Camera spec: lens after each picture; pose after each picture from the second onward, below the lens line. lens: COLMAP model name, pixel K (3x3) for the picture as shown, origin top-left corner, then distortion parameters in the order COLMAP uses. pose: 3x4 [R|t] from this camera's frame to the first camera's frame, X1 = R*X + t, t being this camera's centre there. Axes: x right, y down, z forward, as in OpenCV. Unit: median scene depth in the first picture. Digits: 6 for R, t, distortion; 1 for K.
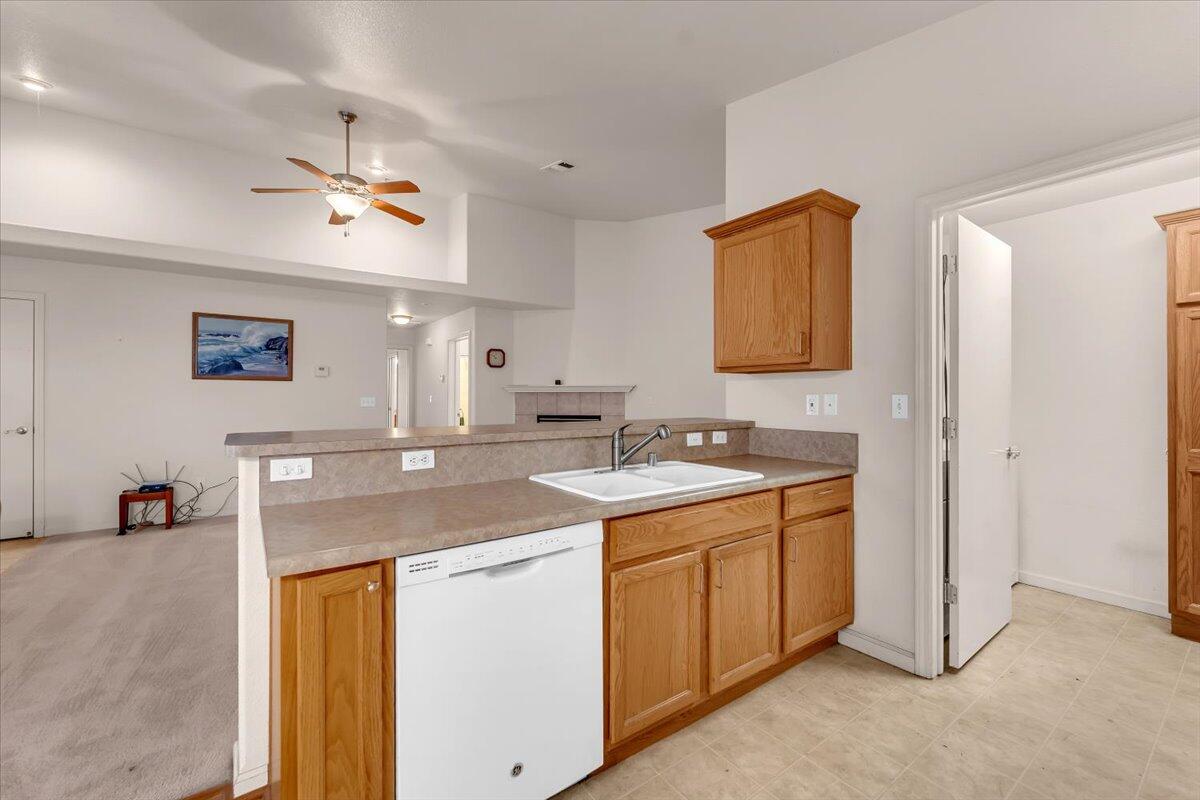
lens RADIAL K [[490.9, 0, 593.8], [0, 490.9, 390.7], [0, 0, 1]] dist [-0.005022, 0.000723]
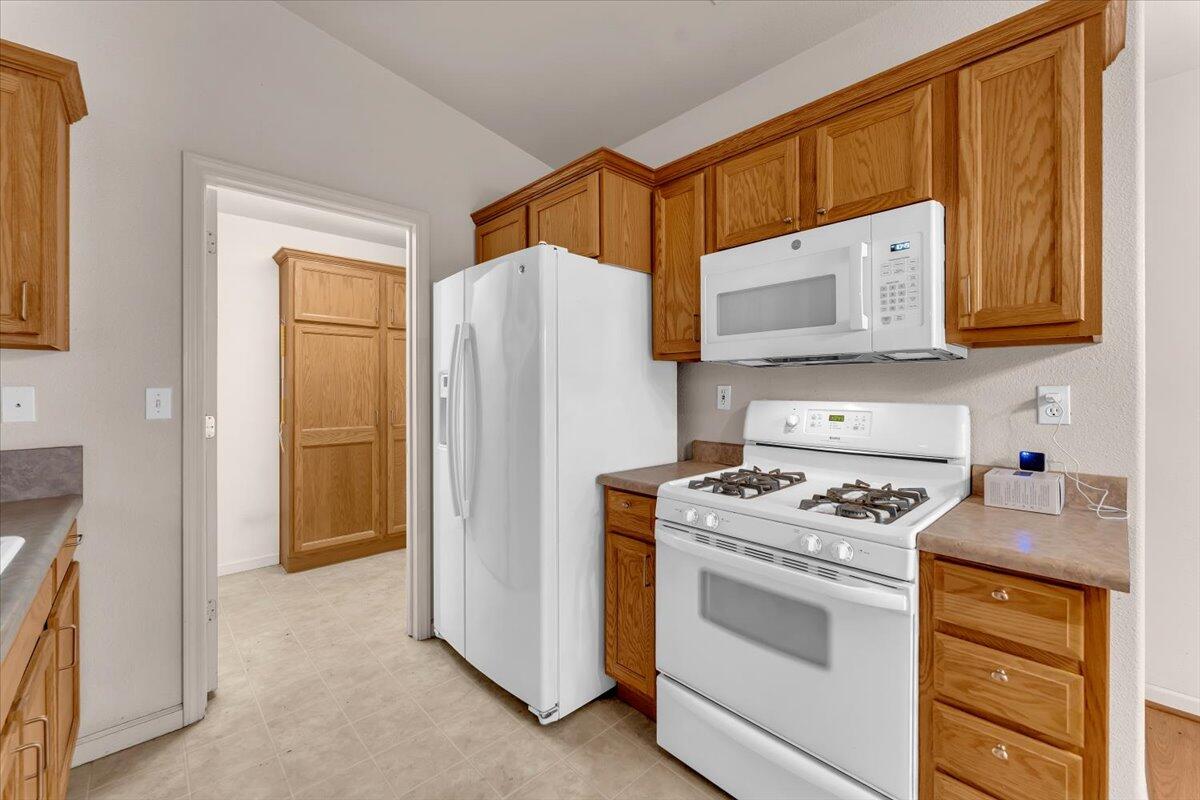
lens RADIAL K [[490.9, 0, 607.5], [0, 490.9, 388.5], [0, 0, 1]] dist [-0.005022, 0.000723]
pose [[-0.151564, 0.000814, 0.988447, -0.226102], [-0.006519, 0.999977, -0.001824, 0.004646], [-0.988426, -0.006720, -0.151555, 0.357971]]
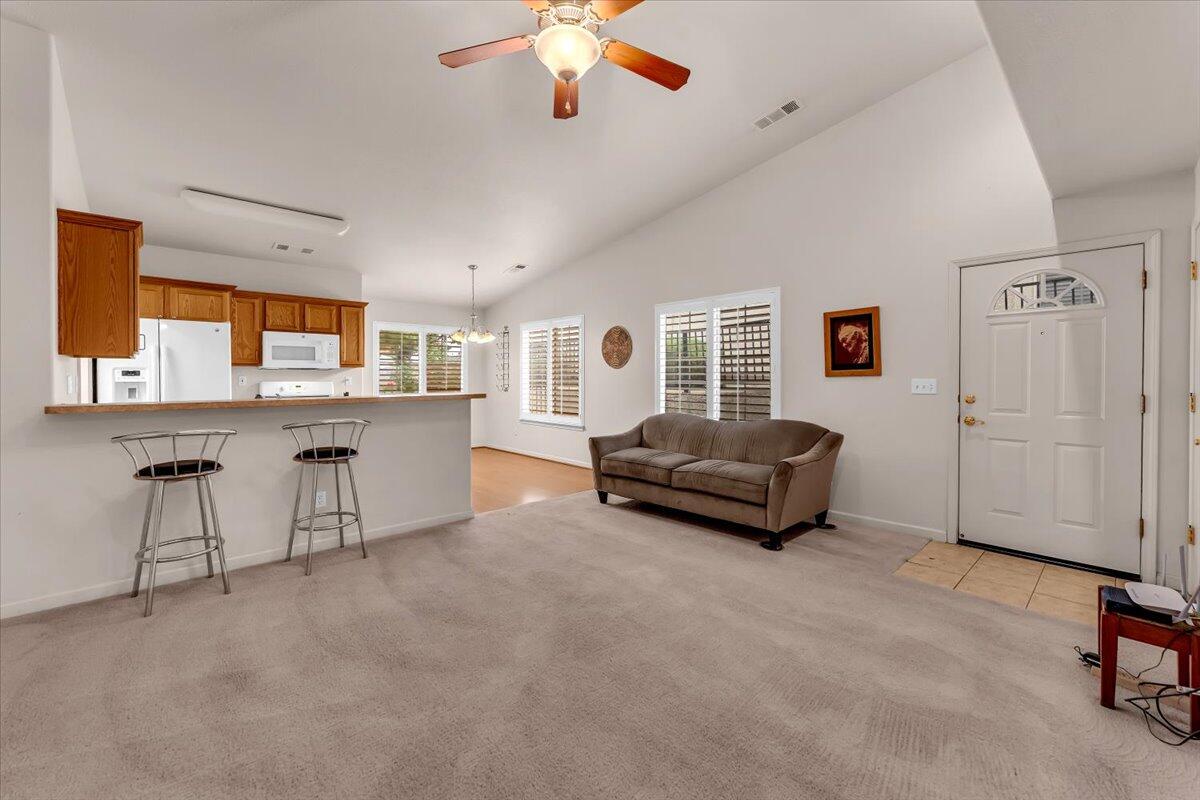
lens RADIAL K [[490.9, 0, 597.5], [0, 490.9, 388.9], [0, 0, 1]] dist [-0.005022, 0.000723]
pose [[-0.992498, 0.001583, -0.122251, -0.703917], [0.000037, 0.999920, 0.012646, 0.027570], [0.122261, 0.012546, -0.992419, 2.423684]]
